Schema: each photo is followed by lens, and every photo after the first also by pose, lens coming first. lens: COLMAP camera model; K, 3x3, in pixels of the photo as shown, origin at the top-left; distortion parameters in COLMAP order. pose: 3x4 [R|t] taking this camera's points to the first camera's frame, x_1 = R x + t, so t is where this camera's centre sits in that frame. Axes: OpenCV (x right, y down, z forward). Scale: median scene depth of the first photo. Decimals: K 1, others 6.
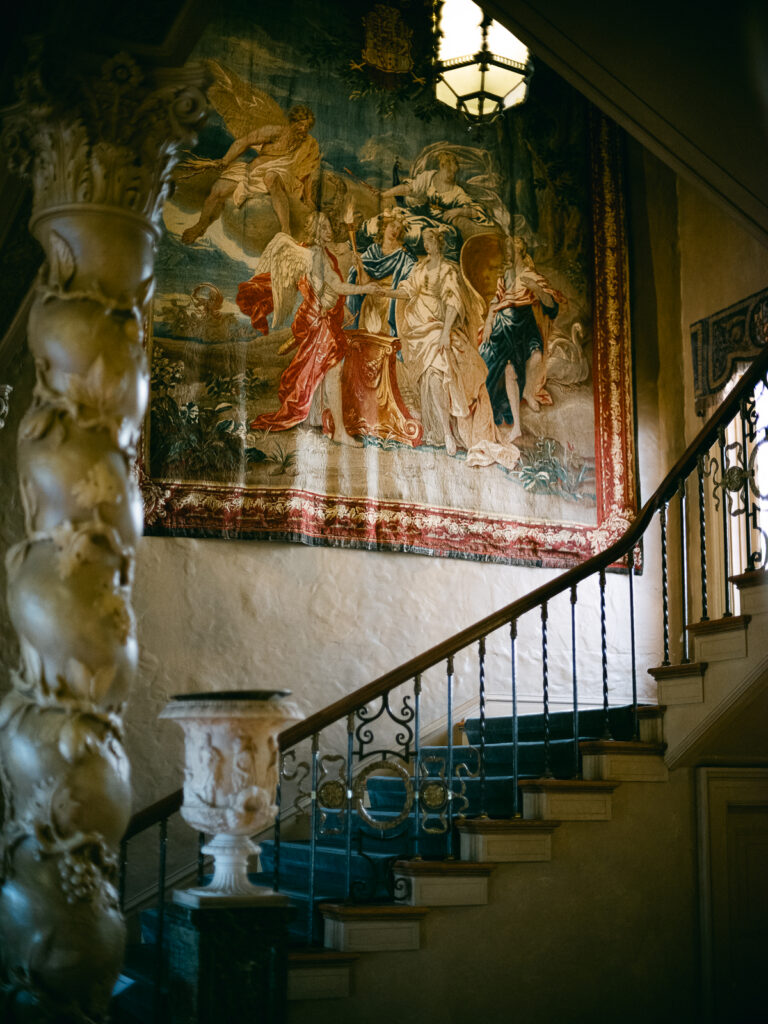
lens RADIAL K [[1382.5, 0, 384.0], [0, 1382.5, 512.0], [0, 0, 1]] dist [-0.107482, 0.426482]
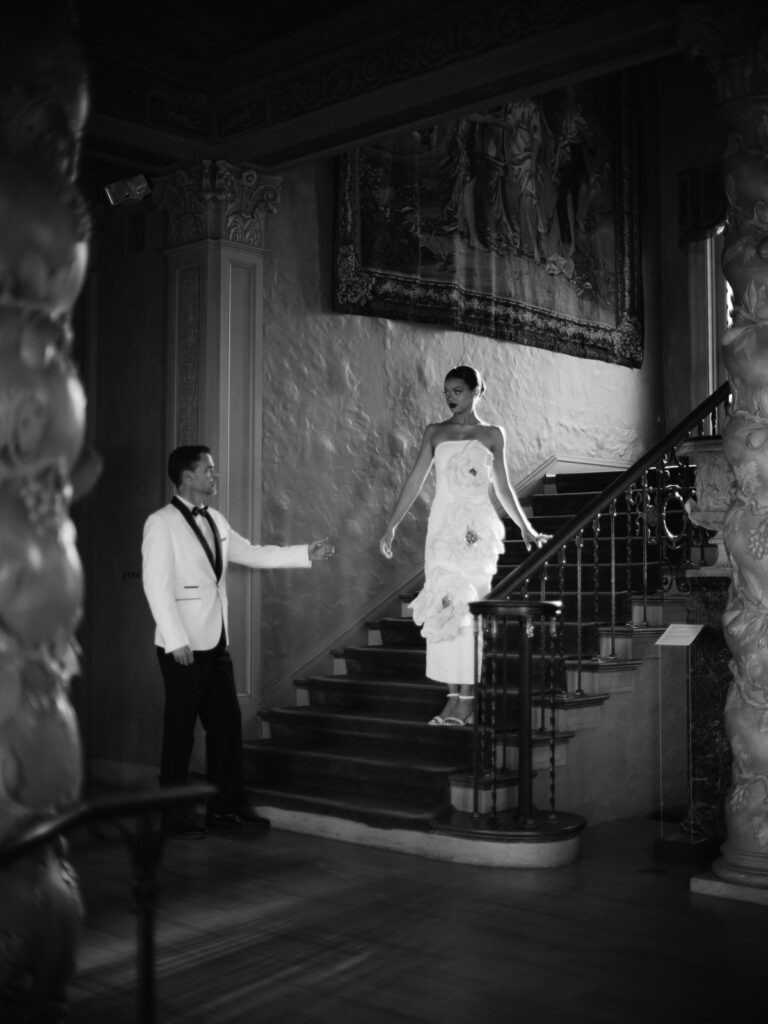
lens RADIAL K [[1382.5, 0, 384.0], [0, 1382.5, 512.0], [0, 0, 1]] dist [-0.107482, 0.426482]
pose [[0.925709, 0.008658, 0.378137, -0.553950], [-0.064455, 0.988726, 0.135151, 0.021302], [-0.372704, -0.149483, 0.915831, -0.115948]]
